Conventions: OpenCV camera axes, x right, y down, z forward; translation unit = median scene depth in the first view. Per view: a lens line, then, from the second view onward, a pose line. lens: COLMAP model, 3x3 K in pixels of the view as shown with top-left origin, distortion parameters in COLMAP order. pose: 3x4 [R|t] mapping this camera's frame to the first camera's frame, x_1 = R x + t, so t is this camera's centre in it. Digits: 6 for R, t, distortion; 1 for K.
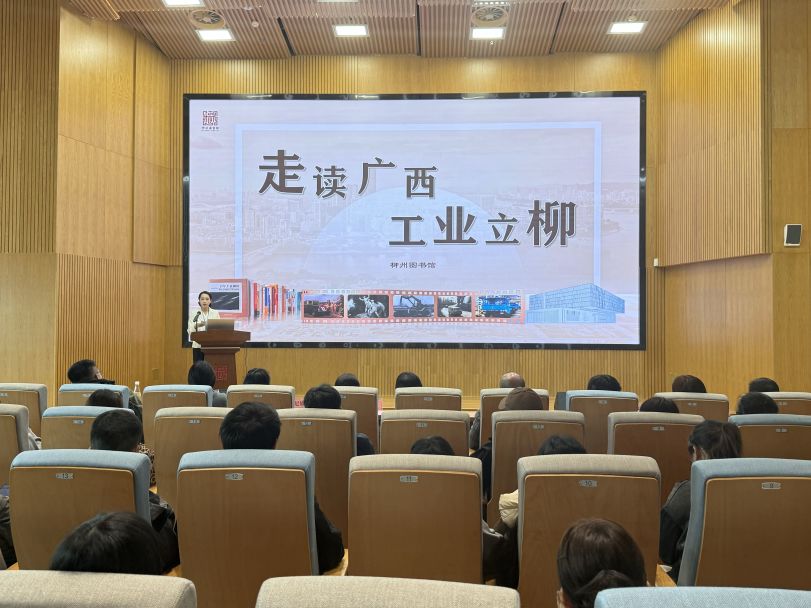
lens RADIAL K [[756.2, 0, 402.6], [0, 756.2, 302.8], [0, 0, 1]] dist [0.136310, -0.230678]
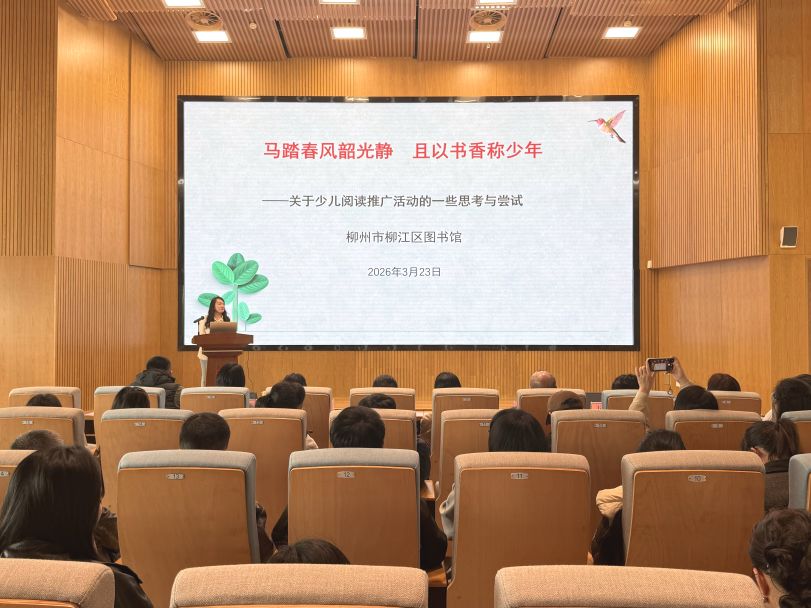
lens RADIAL K [[756.2, 0, 402.6], [0, 756.2, 302.8], [0, 0, 1]] dist [0.136310, -0.230678]
pose [[0.999249, -0.004617, 0.038467, -0.040310], [0.004766, 0.999982, -0.003780, 0.001059], [-0.038449, 0.003960, 0.999253, -0.001400]]
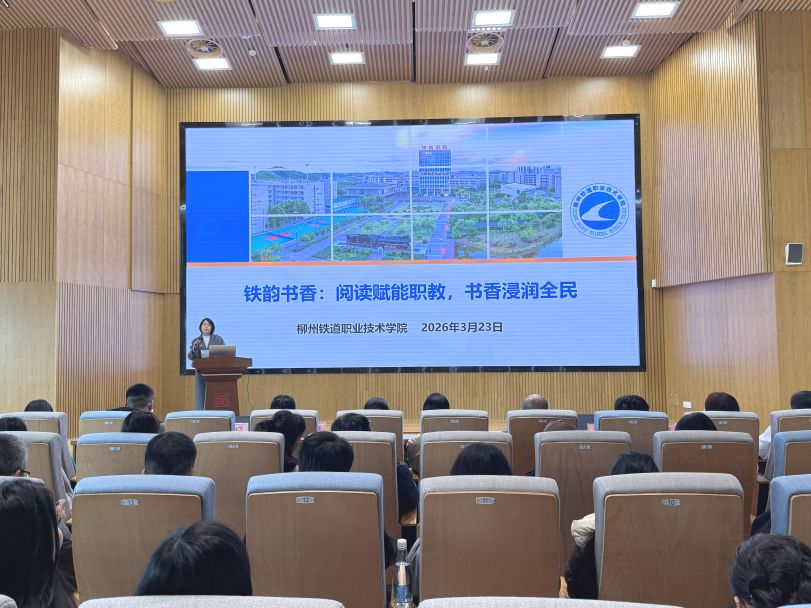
lens RADIAL K [[754.8, 0, 390.6], [0, 754.8, 305.6], [0, 0, 1]] dist [0.137409, -0.230390]
pose [[0.999859, -0.014082, 0.009100, -0.025617], [0.014354, 0.999432, -0.030491, 0.002415], [-0.008665, 0.030617, 0.999494, 0.004784]]
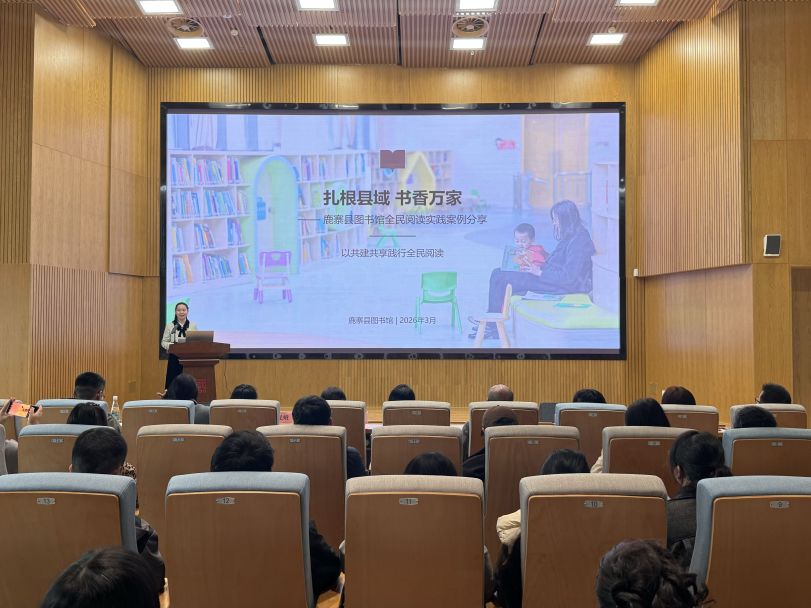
lens RADIAL K [[756.2, 0, 402.6], [0, 756.2, 302.8], [0, 0, 1]] dist [0.136310, -0.230678]
pose [[0.999551, -0.002544, 0.029856, -0.005958], [0.002910, 0.999921, -0.012219, -0.001618], [-0.029822, 0.012301, 0.999480, 0.007746]]
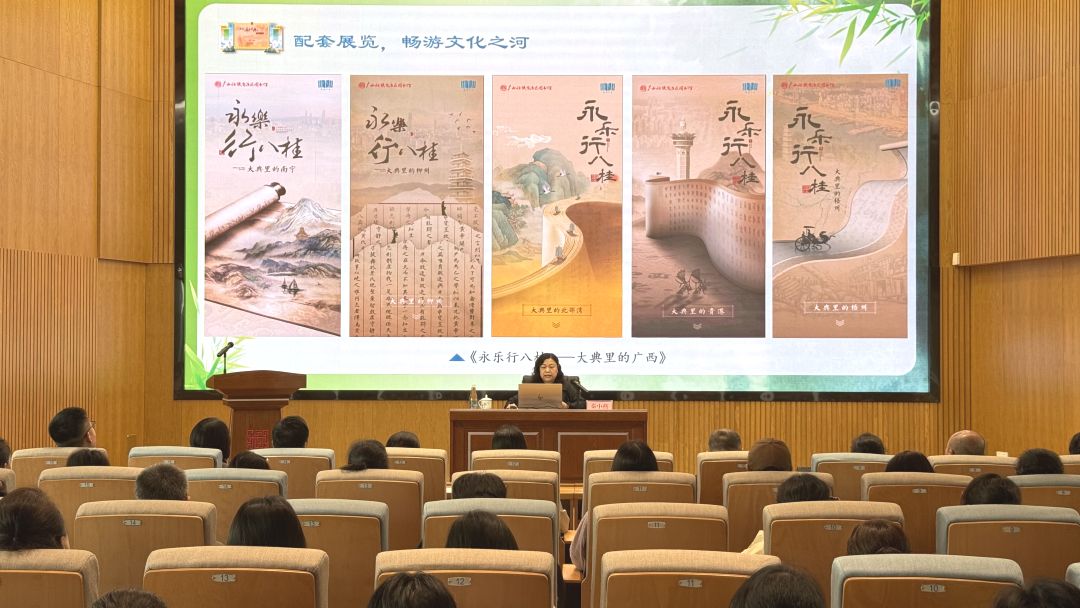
lens RADIAL K [[1486.7, 0, 544.3], [0, 1486.7, 304.9], [0, 0, 1]] dist [0.124689, 0.009579]
pose [[0.999373, -0.000549, 0.035409, -0.045806], [0.000746, 0.999984, -0.005551, -0.010678], [-0.035406, 0.005574, 0.999357, -0.211385]]
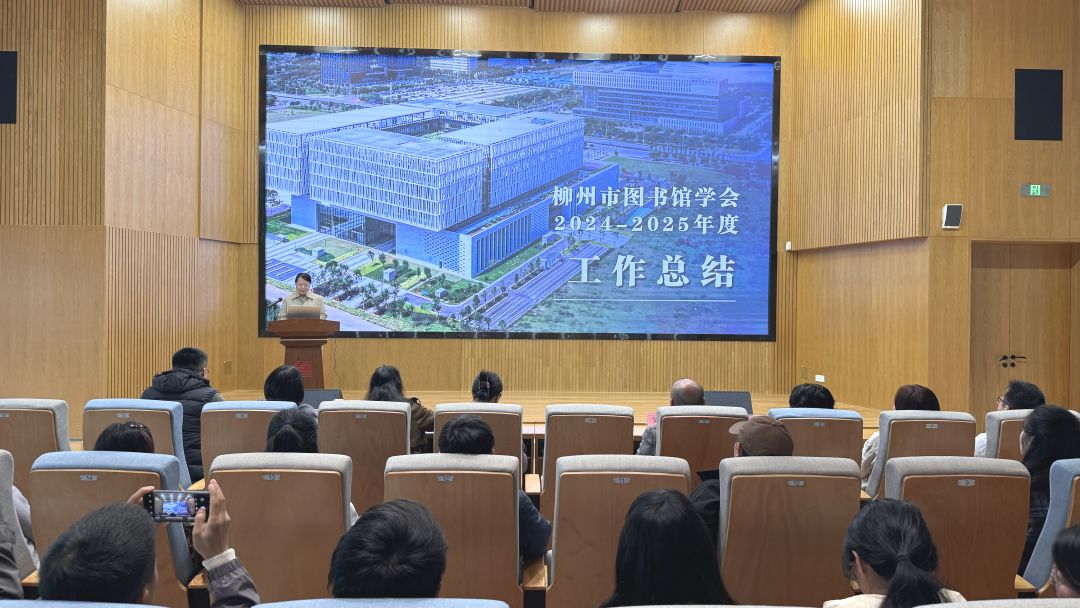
lens RADIAL K [[765.6, 0, 543.0], [0, 765.6, 306.8], [0, 0, 1]] dist [0.062701, -0.071509]
pose [[0.997518, 0.005073, 0.070230, -0.030252], [-0.006996, 0.999607, 0.027156, -0.002797], [-0.070065, -0.027579, 0.997161, 0.113158]]
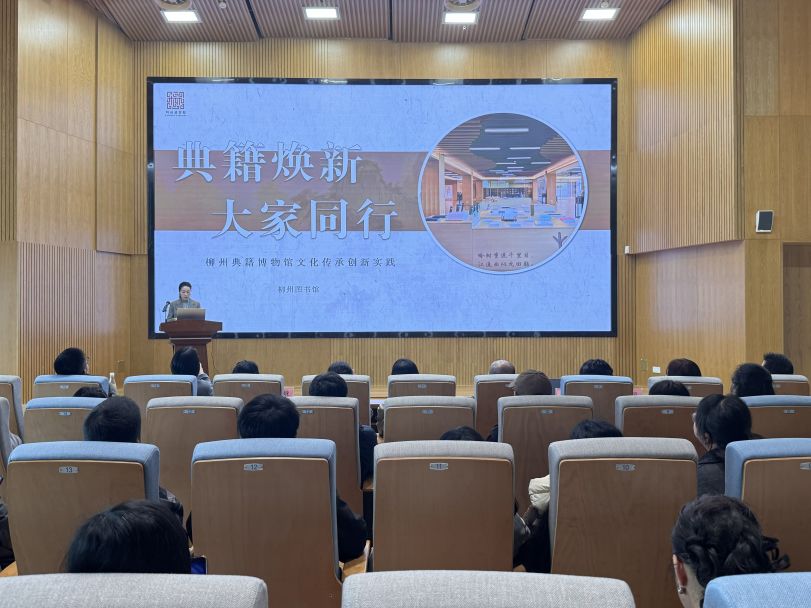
lens RADIAL K [[756.2, 0, 402.6], [0, 756.2, 302.8], [0, 0, 1]] dist [0.136310, -0.230678]
pose [[0.998639, -0.007145, 0.051664, -0.018437], [0.006515, 0.999902, 0.012367, 0.003267], [-0.051748, -0.012014, 0.998588, 0.012217]]
